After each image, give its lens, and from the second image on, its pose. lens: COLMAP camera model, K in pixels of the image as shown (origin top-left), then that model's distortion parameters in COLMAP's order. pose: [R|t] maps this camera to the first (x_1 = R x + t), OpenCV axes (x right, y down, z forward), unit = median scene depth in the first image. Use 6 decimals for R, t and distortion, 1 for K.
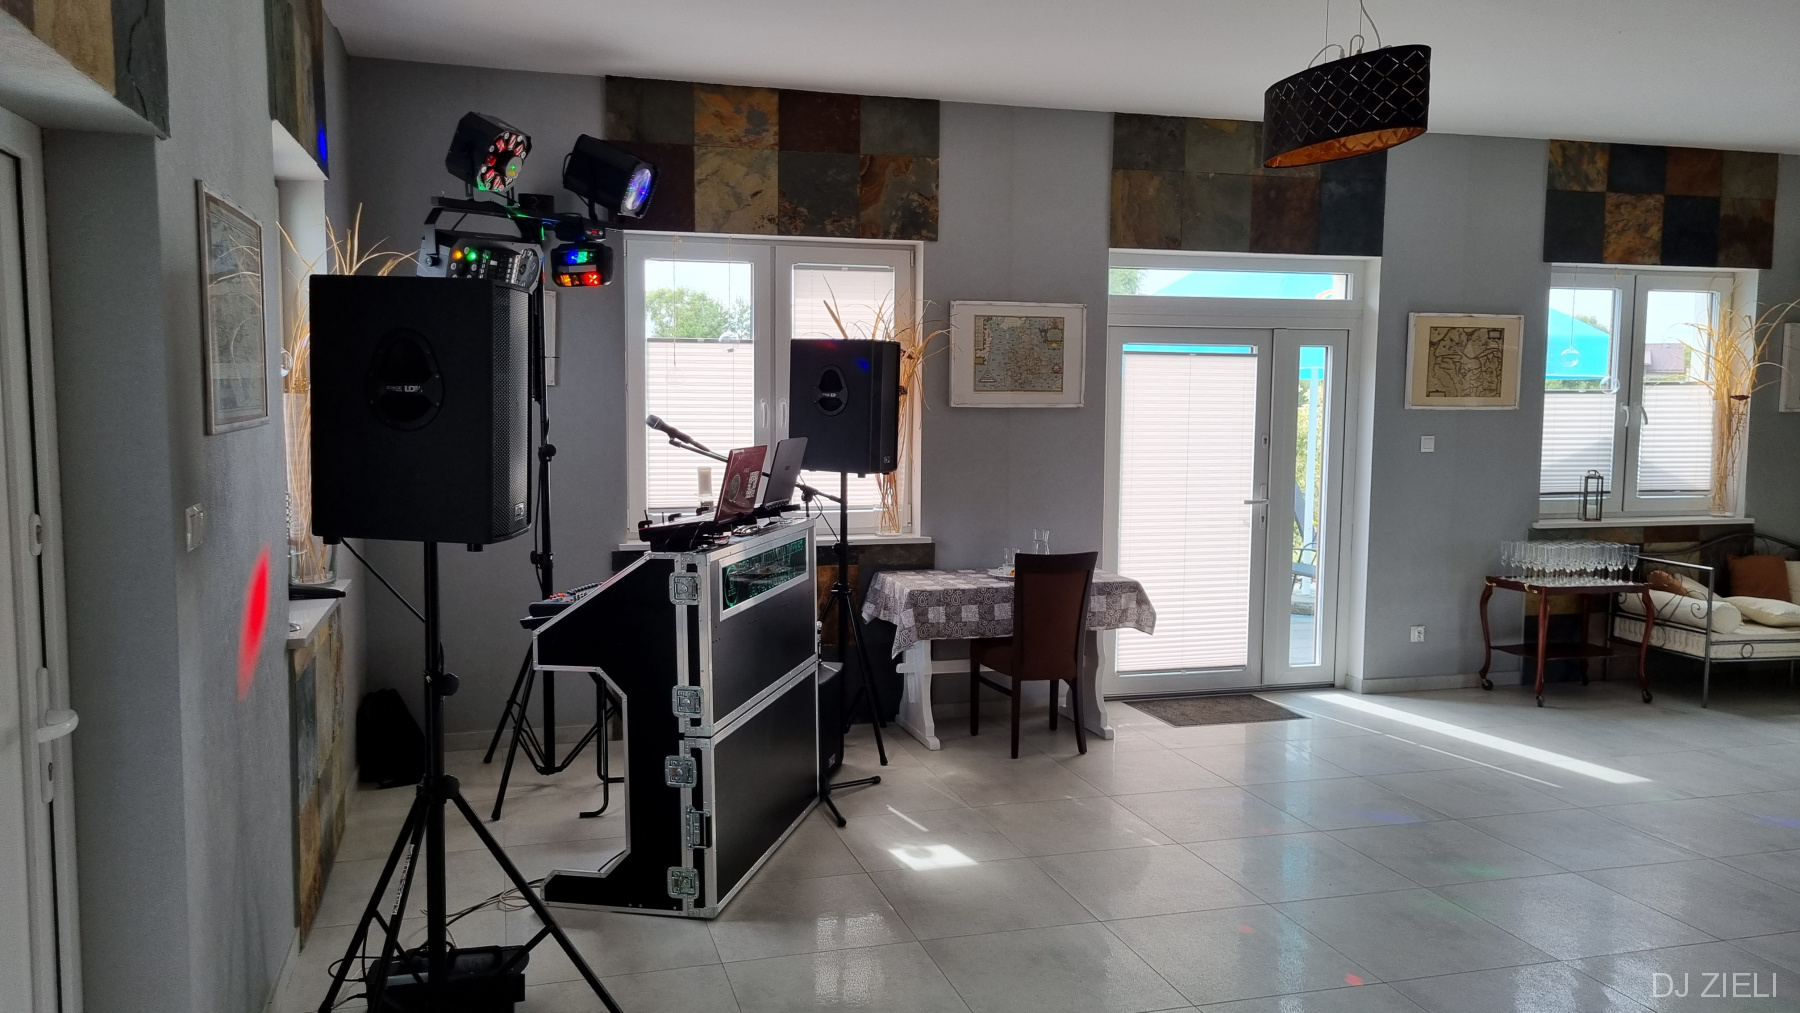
lens RADIAL K [[1349.3, 0, 888.8], [0, 1349.3, 511.9], [0, 0, 1]] dist [0.056290, -0.033580]
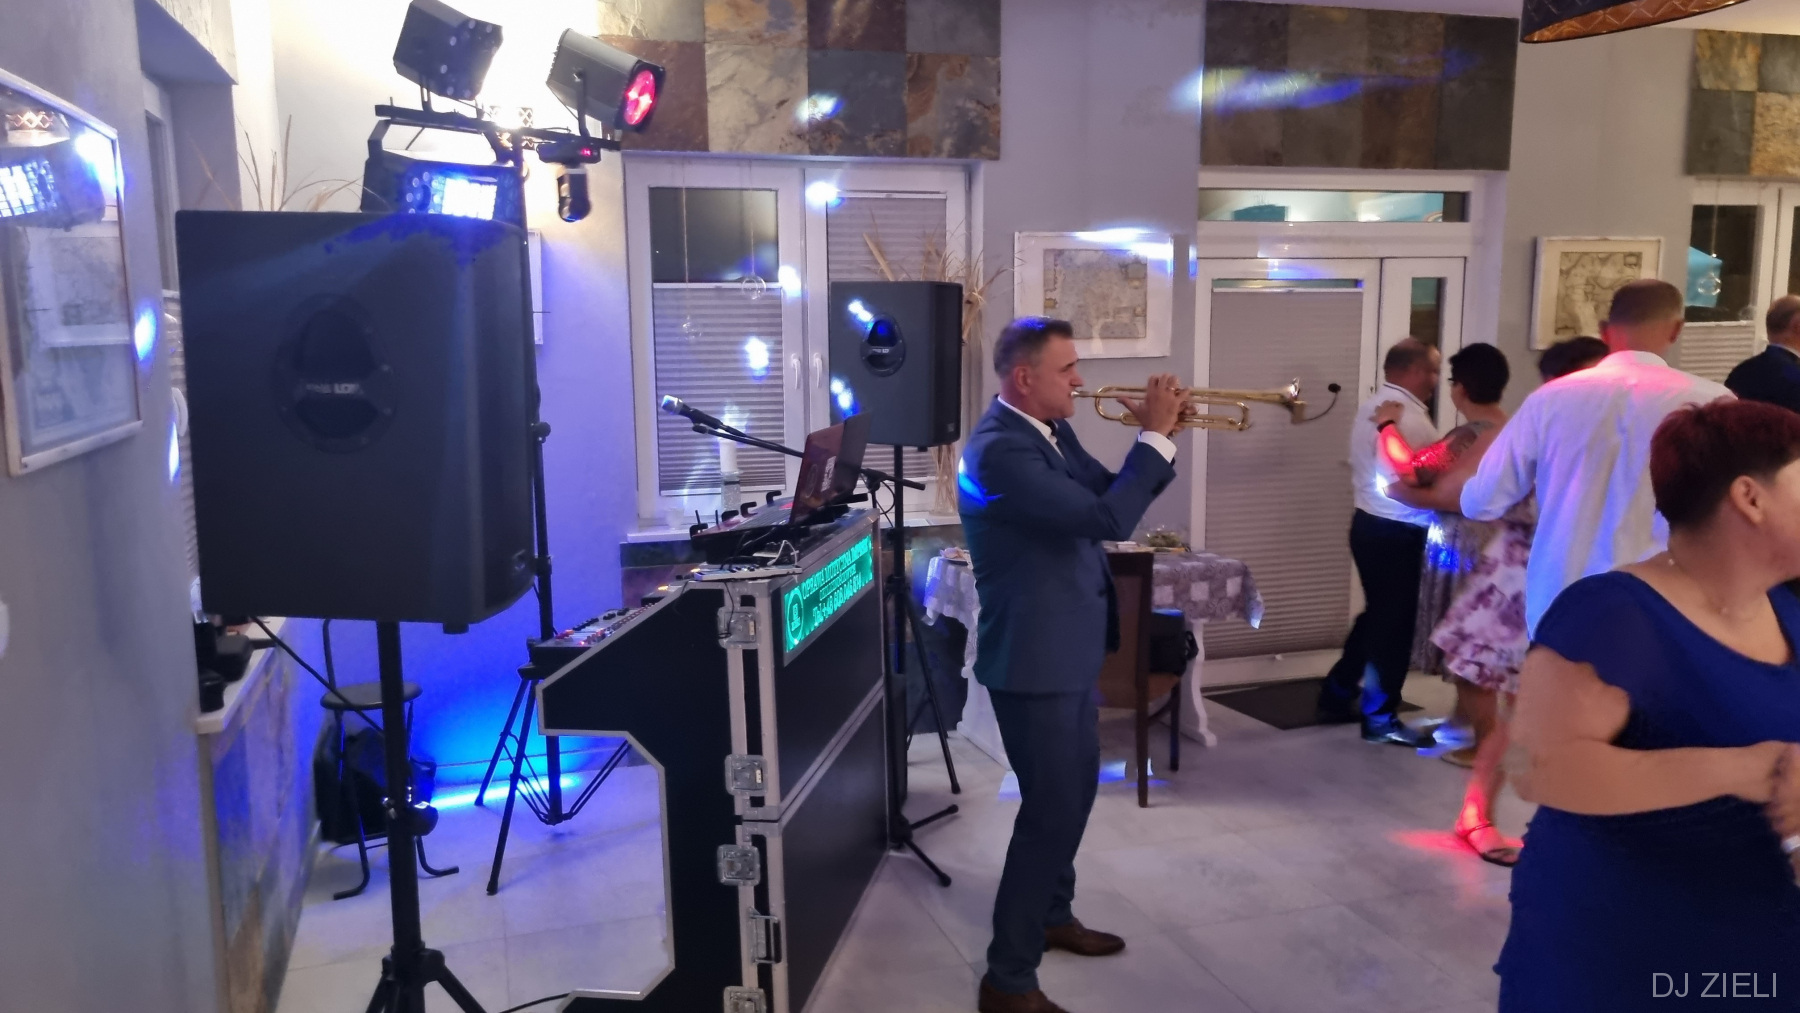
lens RADIAL K [[1349.3, 0, 913.9], [0, 1349.3, 519.7], [0, 0, 1]] dist [0.056290, -0.033580]
pose [[0.999228, -0.022458, 0.032250, -0.047610], [0.020603, 0.998176, 0.056747, -0.027146], [-0.033465, -0.056039, 0.997868, 0.156434]]
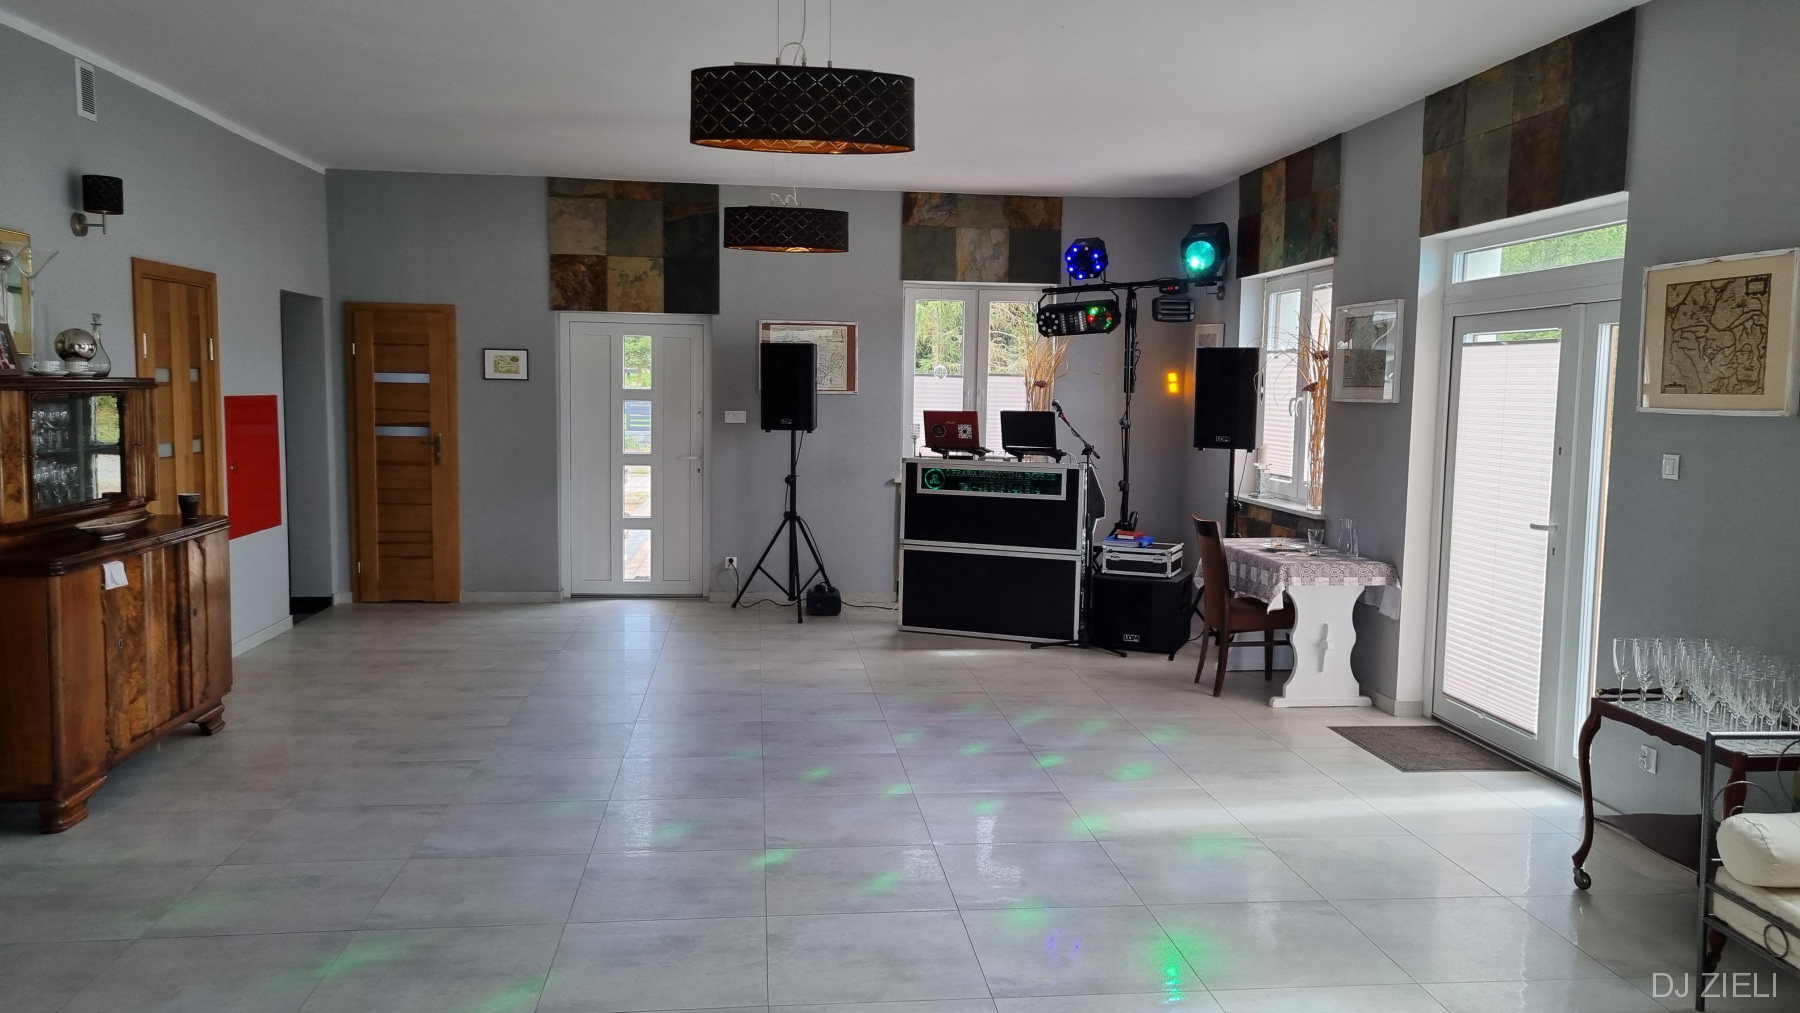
lens RADIAL K [[1349.3, 0, 913.5], [0, 1349.3, 508.4], [0, 0, 1]] dist [0.056290, -0.033580]
pose [[-0.166424, 0.078099, -0.982957, 1.222131], [-0.109773, 0.989195, 0.097181, -0.060579], [0.979925, 0.124075, -0.156053, 0.843861]]
